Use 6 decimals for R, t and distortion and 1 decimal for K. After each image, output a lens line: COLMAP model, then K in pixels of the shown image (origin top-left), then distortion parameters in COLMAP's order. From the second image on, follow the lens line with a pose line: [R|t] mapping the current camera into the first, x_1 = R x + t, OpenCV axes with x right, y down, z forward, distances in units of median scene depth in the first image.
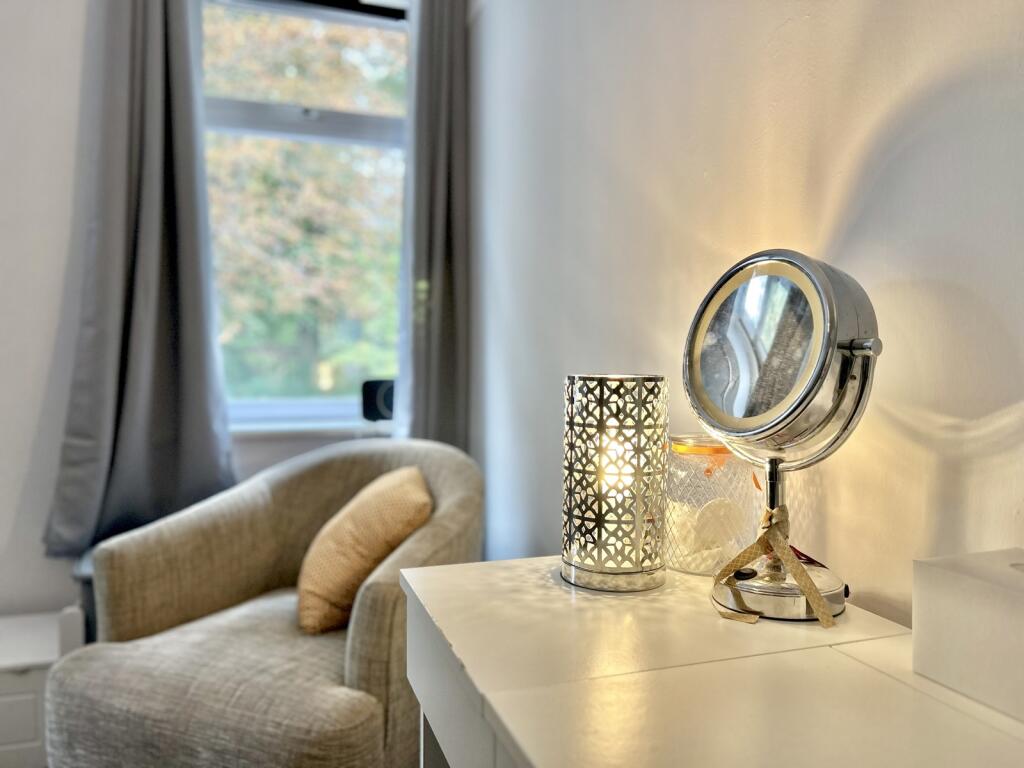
lens RADIAL K [[771.5, 0, 512.0], [0, 771.5, 384.0], [0, 0, 1]] dist [-0.001482, -0.000494]
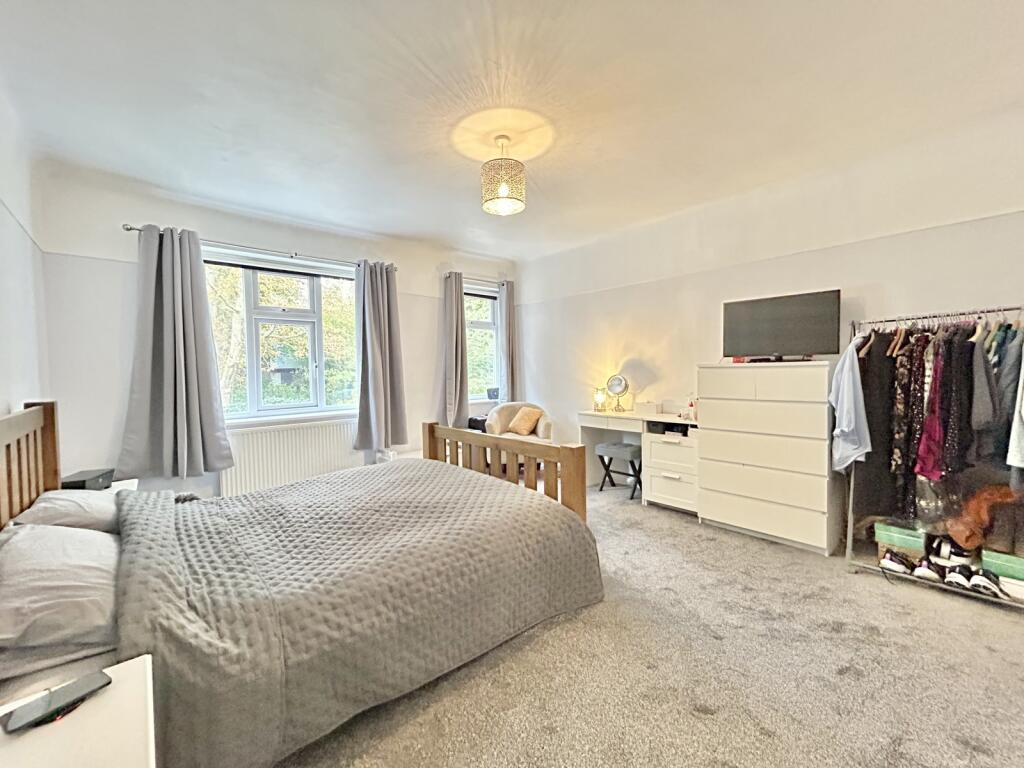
lens RADIAL K [[414.3, 0, 512.0], [0, 414.3, 384.0], [0, 0, 1]] dist [0.002731, 0.000075]
pose [[0.918741, -0.038698, 0.392959, -2.783183], [0.038753, 0.999218, 0.007797, -0.136707], [-0.392954, 0.008065, 0.919523, -3.101329]]
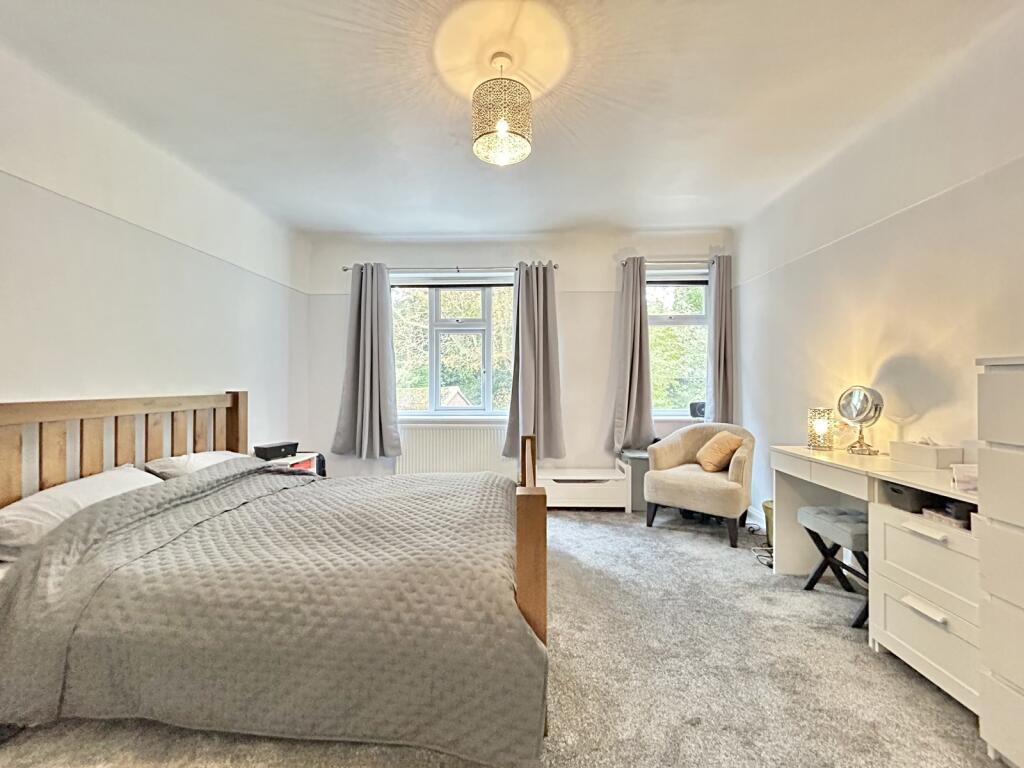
lens RADIAL K [[414.3, 0, 512.0], [0, 414.3, 384.0], [0, 0, 1]] dist [0.002731, 0.000075]
pose [[0.935397, -0.008013, -0.353509, -0.830727], [-0.003925, 0.999446, -0.033041, -0.076897], [0.353578, 0.032294, 0.934848, -2.359448]]
